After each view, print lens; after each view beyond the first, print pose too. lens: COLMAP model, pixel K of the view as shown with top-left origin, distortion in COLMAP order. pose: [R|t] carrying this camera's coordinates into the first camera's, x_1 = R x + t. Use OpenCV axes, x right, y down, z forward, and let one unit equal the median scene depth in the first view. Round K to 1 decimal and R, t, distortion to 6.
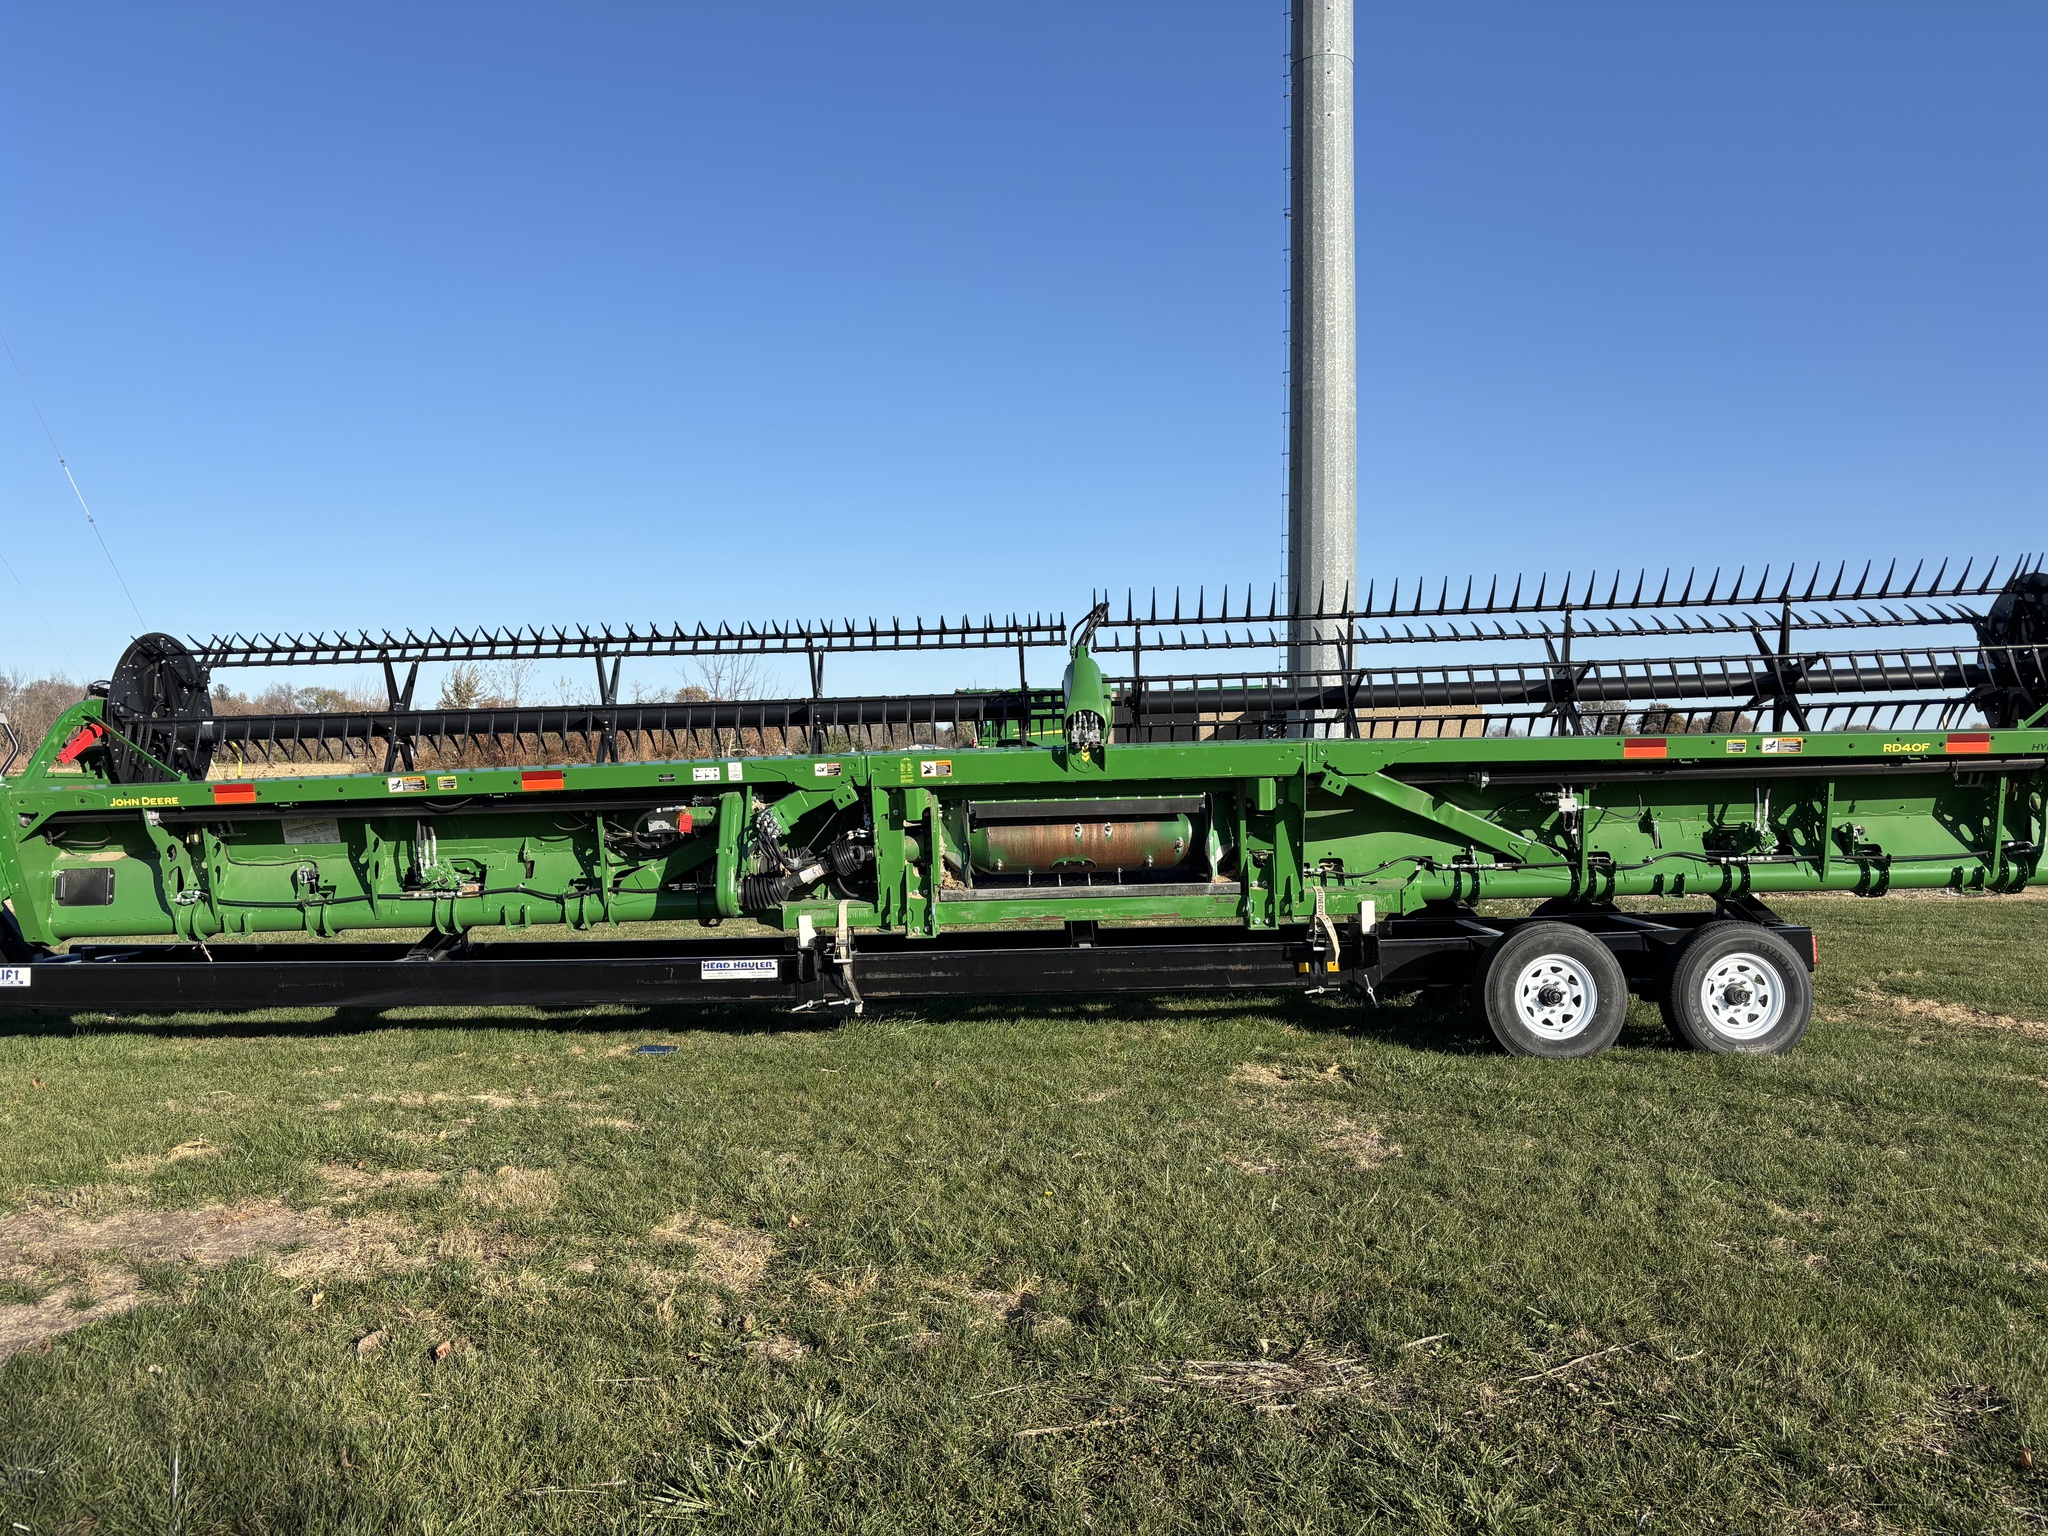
lens RADIAL K [[1541.7, 0, 1007.8], [0, 1541.7, 753.8], [0, 0, 1]] dist [0.043333, -0.040564]
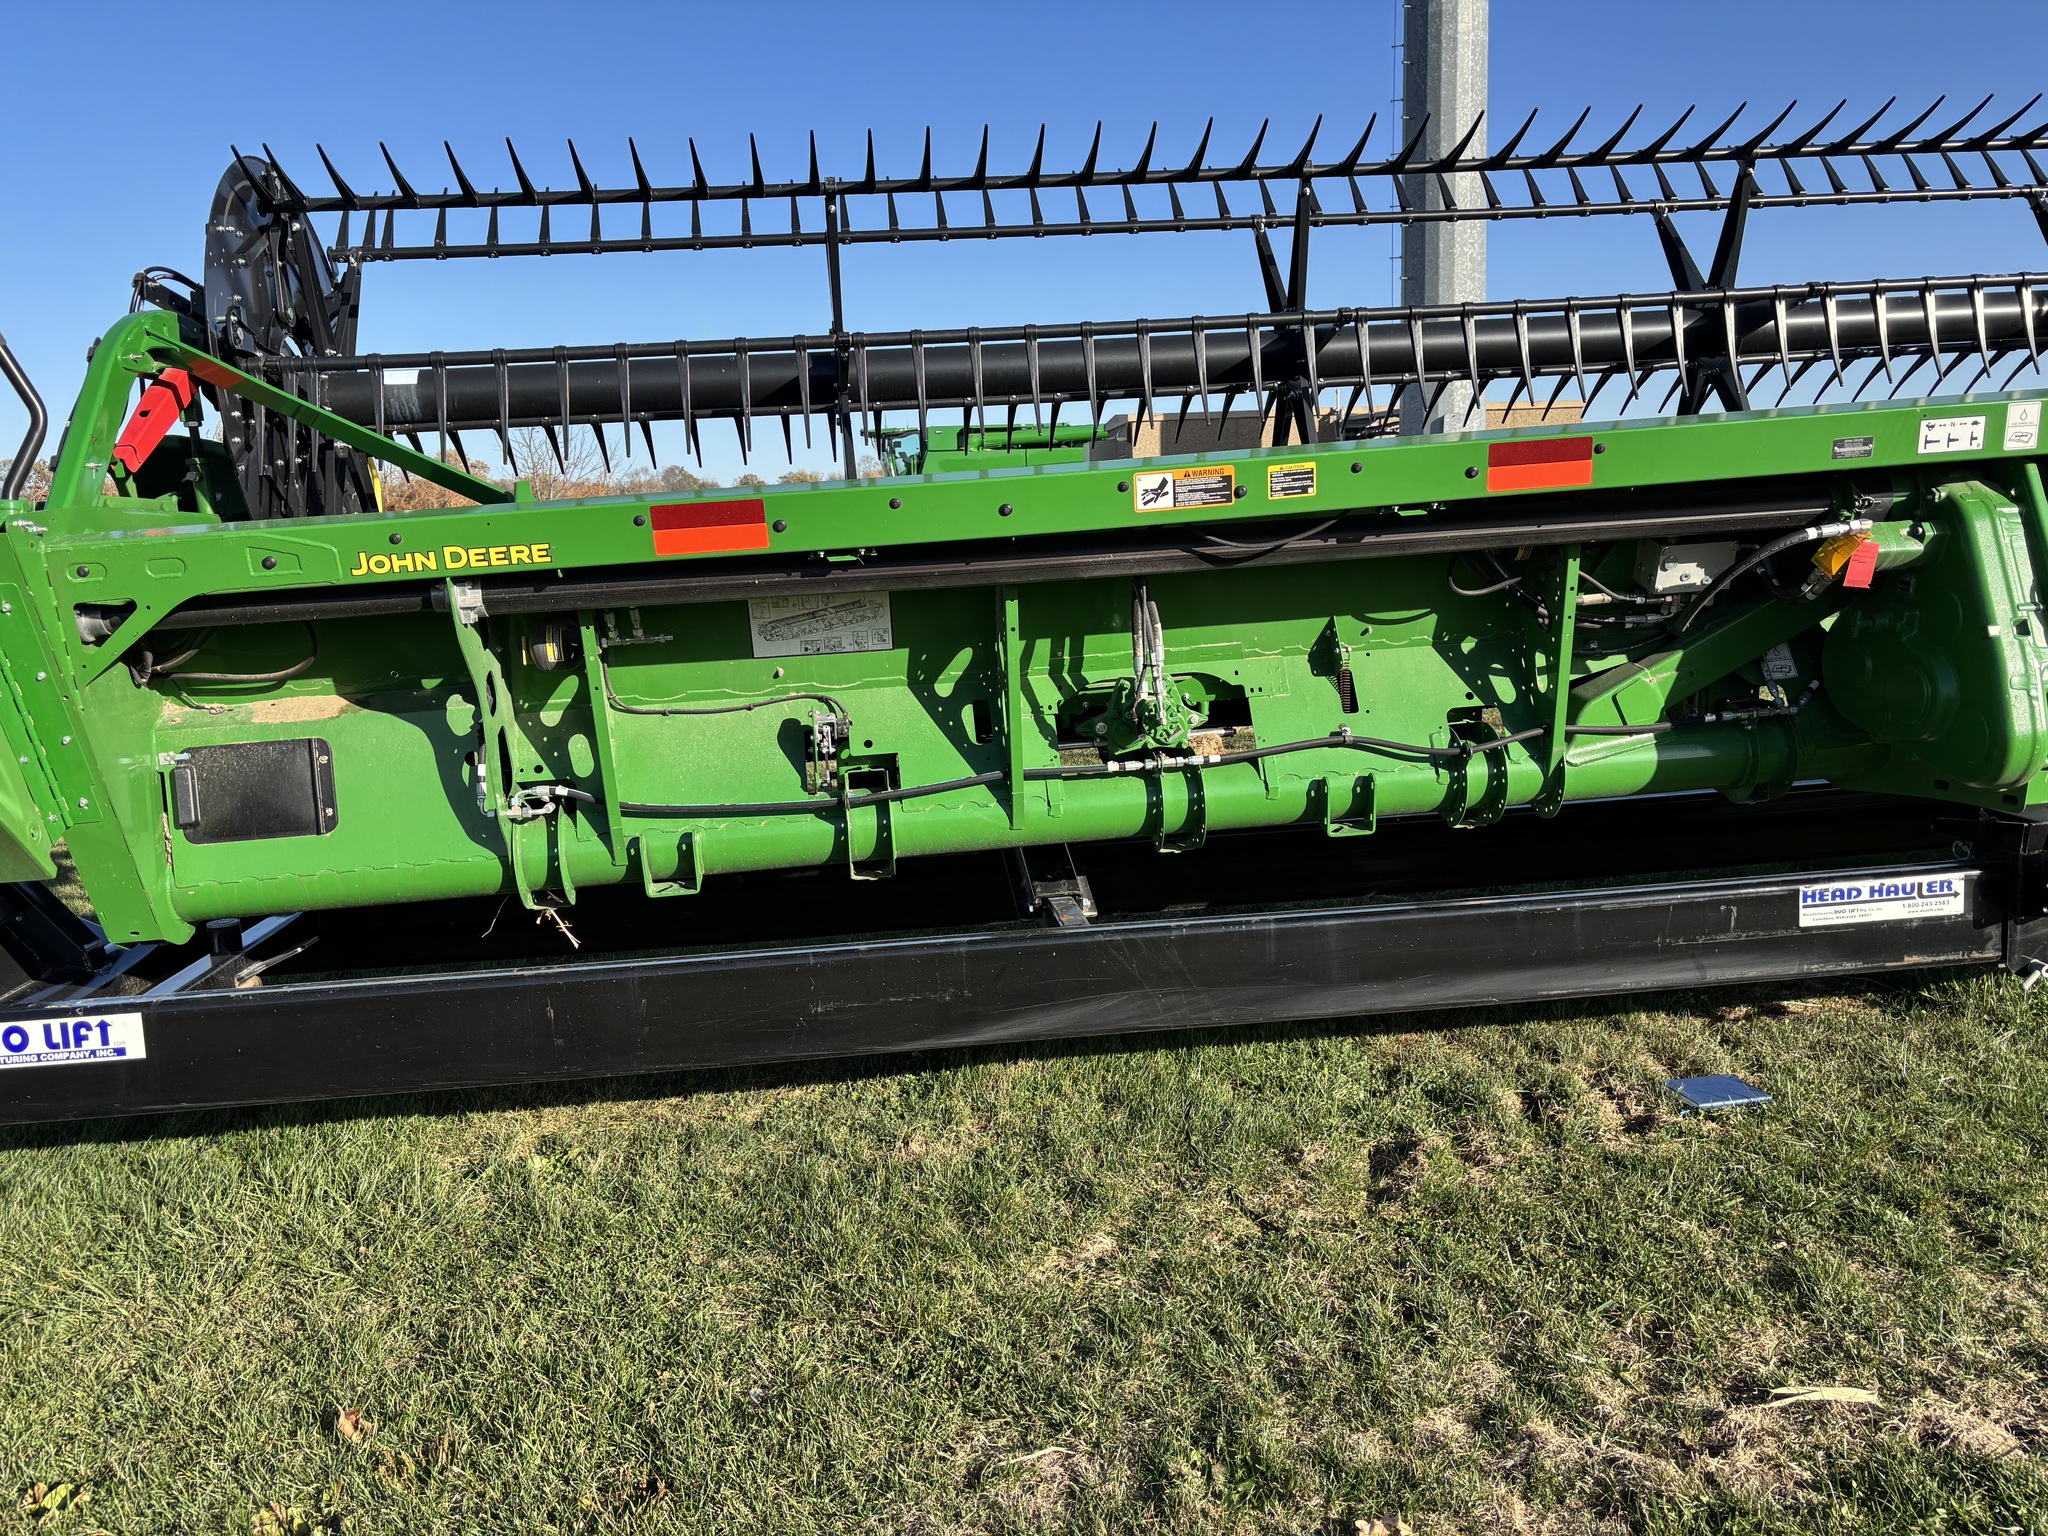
lens RADIAL K [[1541.7, 0, 1038.8], [0, 1541.7, 774.1], [0, 0, 1]] dist [0.043333, -0.040564]
pose [[0.988578, -0.055863, 0.139972, -0.472196], [0.031326, 0.984646, 0.171731, 0.022208], [-0.147416, -0.165384, 0.975150, 0.619927]]
